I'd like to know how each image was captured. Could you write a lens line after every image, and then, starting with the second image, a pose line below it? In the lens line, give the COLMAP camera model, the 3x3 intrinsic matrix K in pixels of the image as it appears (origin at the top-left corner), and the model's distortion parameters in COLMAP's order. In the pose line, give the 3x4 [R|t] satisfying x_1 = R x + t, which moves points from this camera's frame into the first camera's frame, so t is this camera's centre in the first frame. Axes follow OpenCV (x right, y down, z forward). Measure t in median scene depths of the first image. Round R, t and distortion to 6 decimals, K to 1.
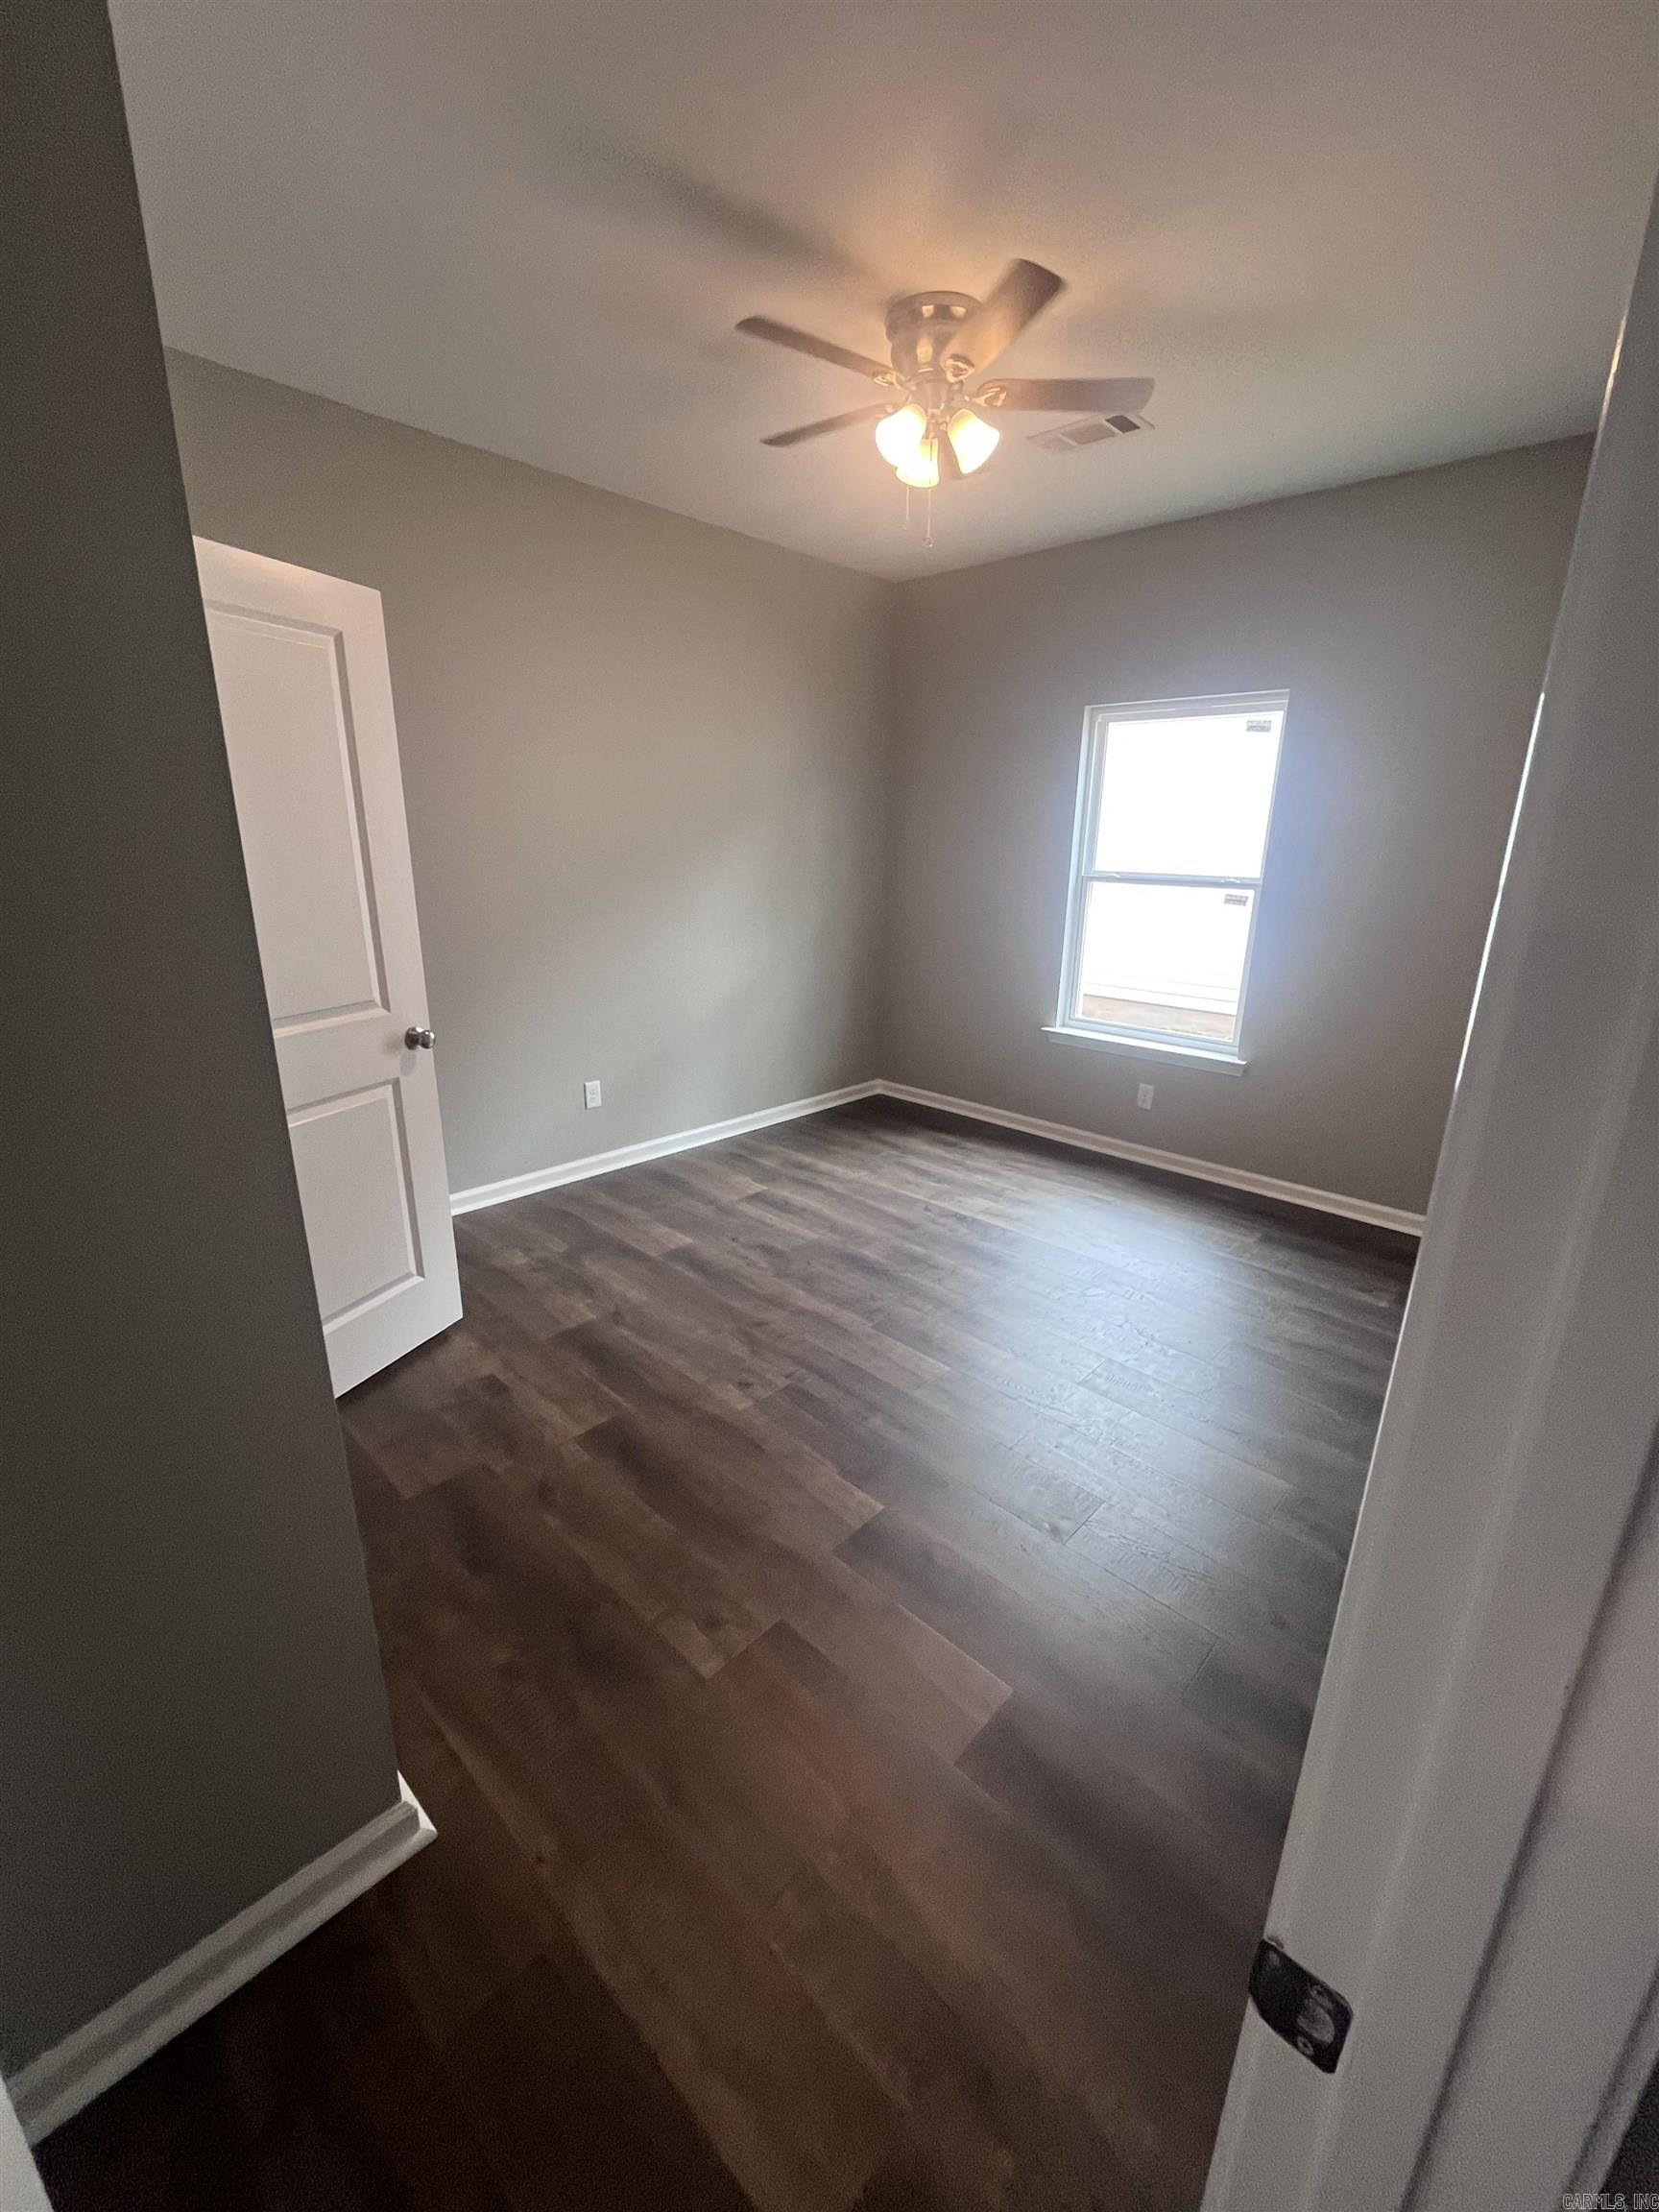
lens RADIAL K [[897.1, 0, 829.5], [0, 897.1, 1106.0], [0, 0, 1]] dist [-0.001560, 0.000169]
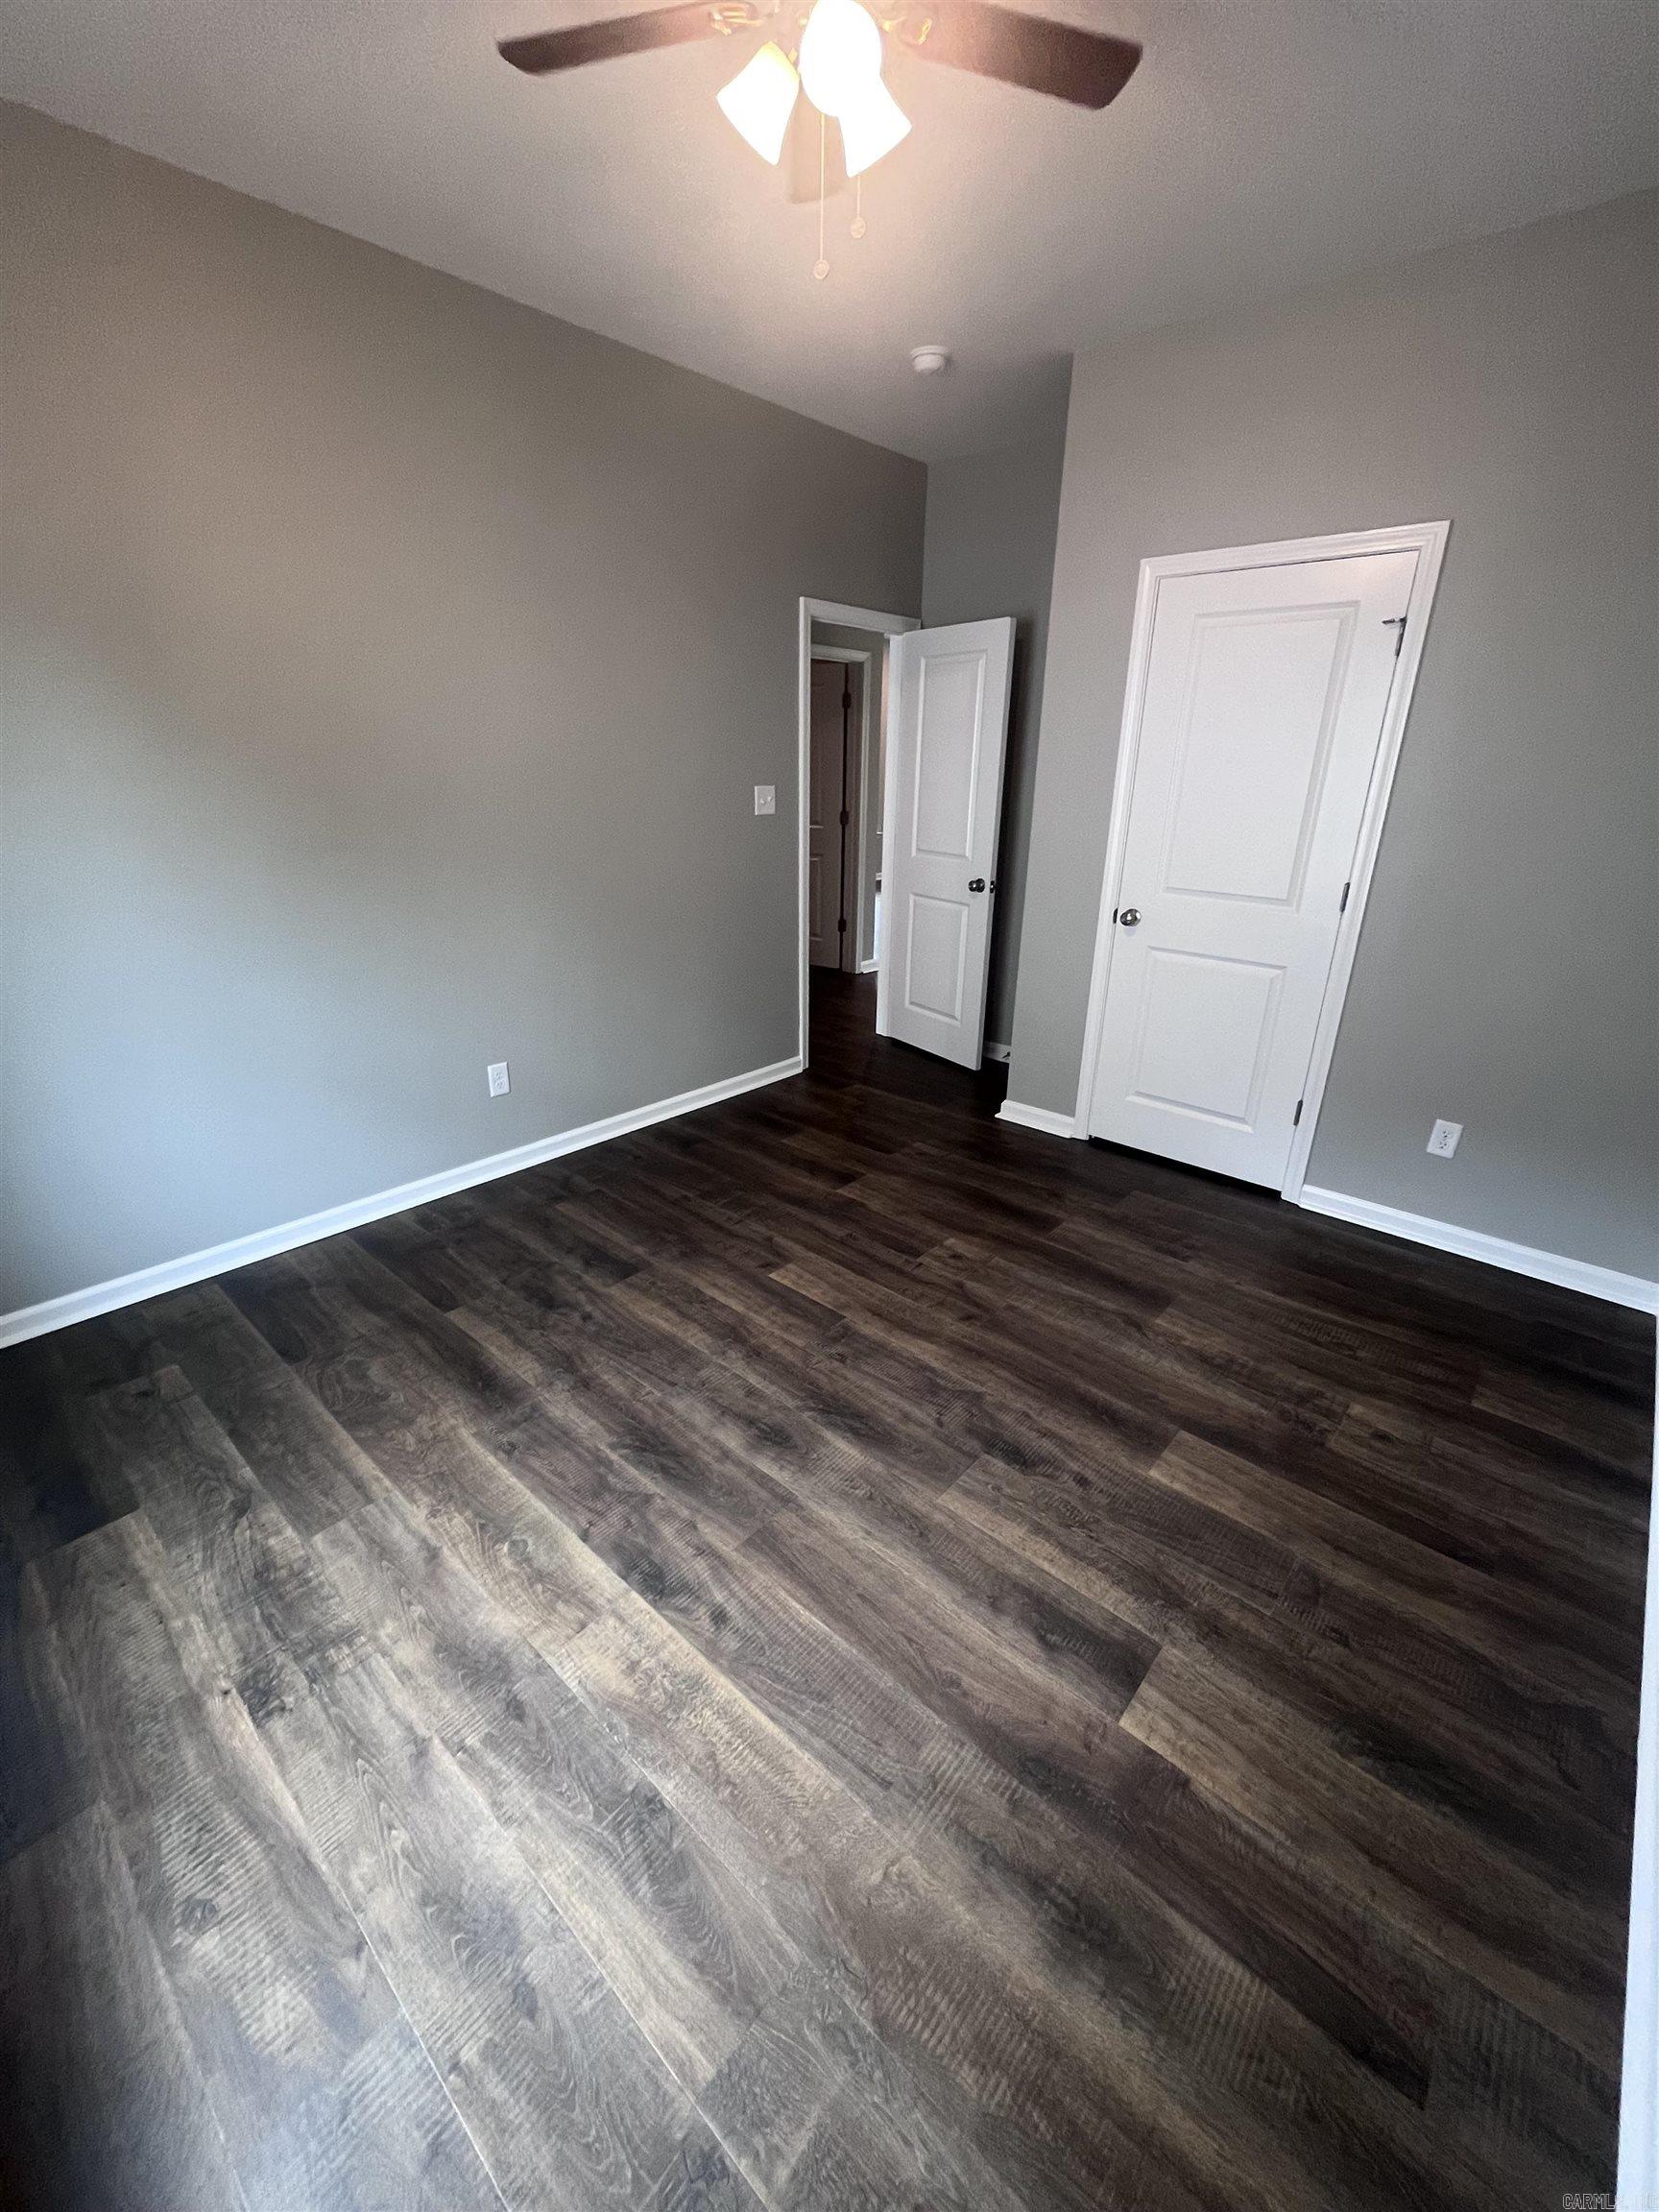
lens RADIAL K [[897.1, 0, 829.5], [0, 897.1, 1106.0], [0, 0, 1]] dist [-0.001560, 0.000169]
pose [[-0.999109, -0.016635, -0.038775, 0.086121], [-0.036977, 0.787820, 0.614794, -0.404205], [0.020321, 0.615681, -0.787734, 1.352995]]
